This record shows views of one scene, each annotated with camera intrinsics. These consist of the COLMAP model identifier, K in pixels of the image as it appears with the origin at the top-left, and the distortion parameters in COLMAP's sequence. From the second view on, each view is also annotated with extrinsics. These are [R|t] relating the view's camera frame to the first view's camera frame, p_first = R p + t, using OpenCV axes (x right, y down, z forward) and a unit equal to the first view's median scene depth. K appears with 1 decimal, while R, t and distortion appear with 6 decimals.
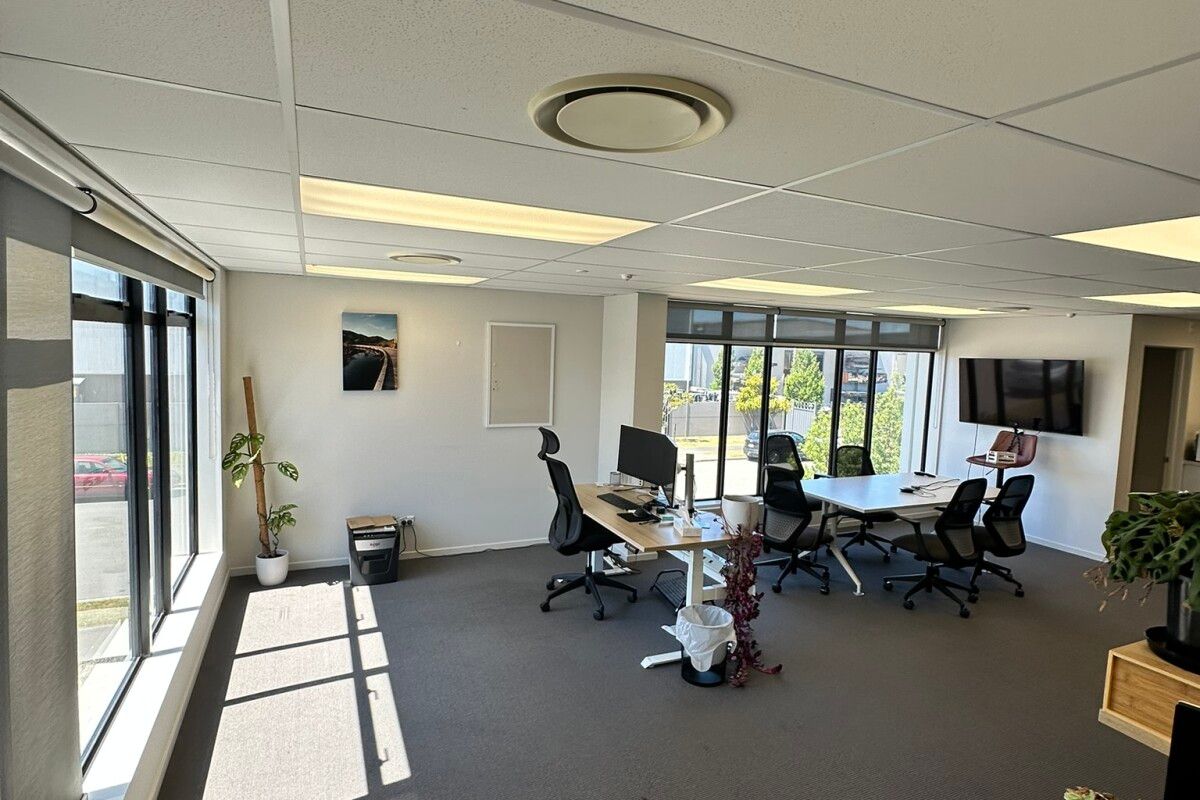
lens RADIAL K [[635.1, 0, 603.1], [0, 635.1, 396.1], [0, 0, 1]] dist [-0.020479, 0.000577]
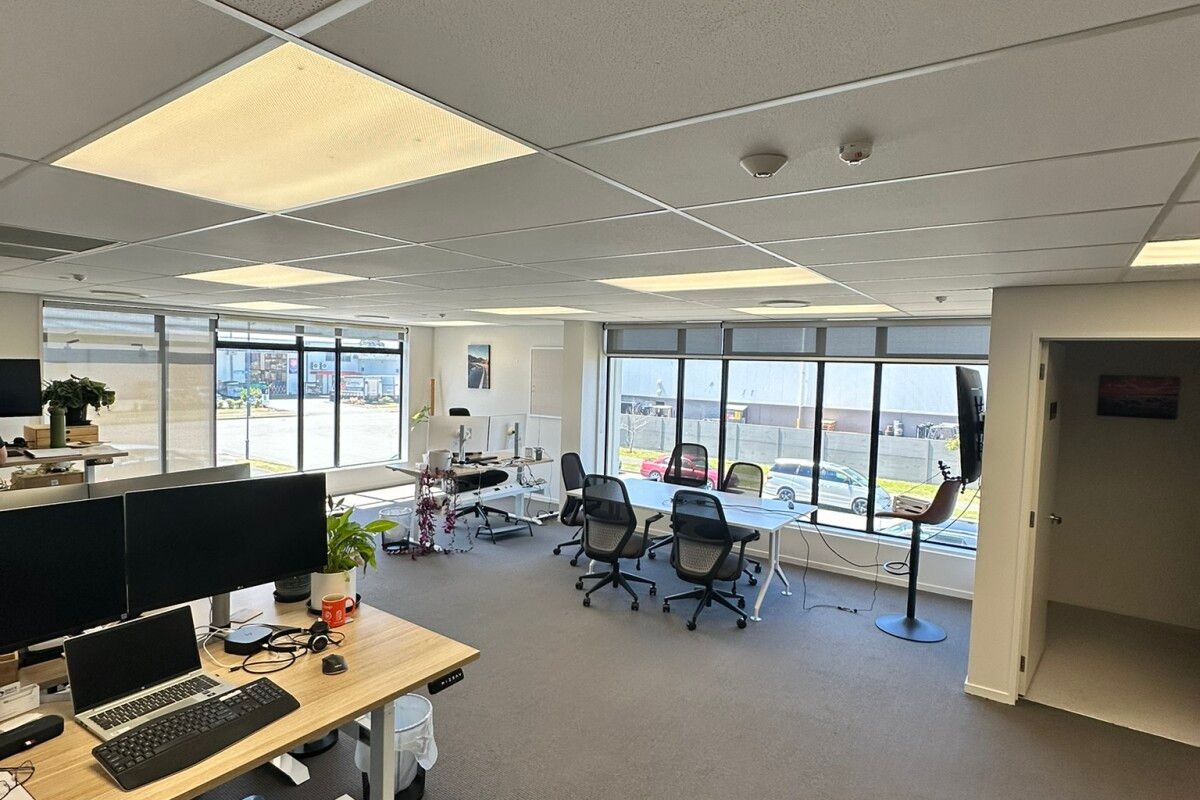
lens RADIAL K [[635.1, 0, 600.8], [0, 635.1, 397.2], [0, 0, 1]] dist [-0.020479, 0.000577]
pose [[0.491838, 0.027413, -0.870255, 1.223625], [-0.076463, 0.997003, -0.011808, 0.008599], [0.867323, 0.072350, 0.492460, 0.397915]]
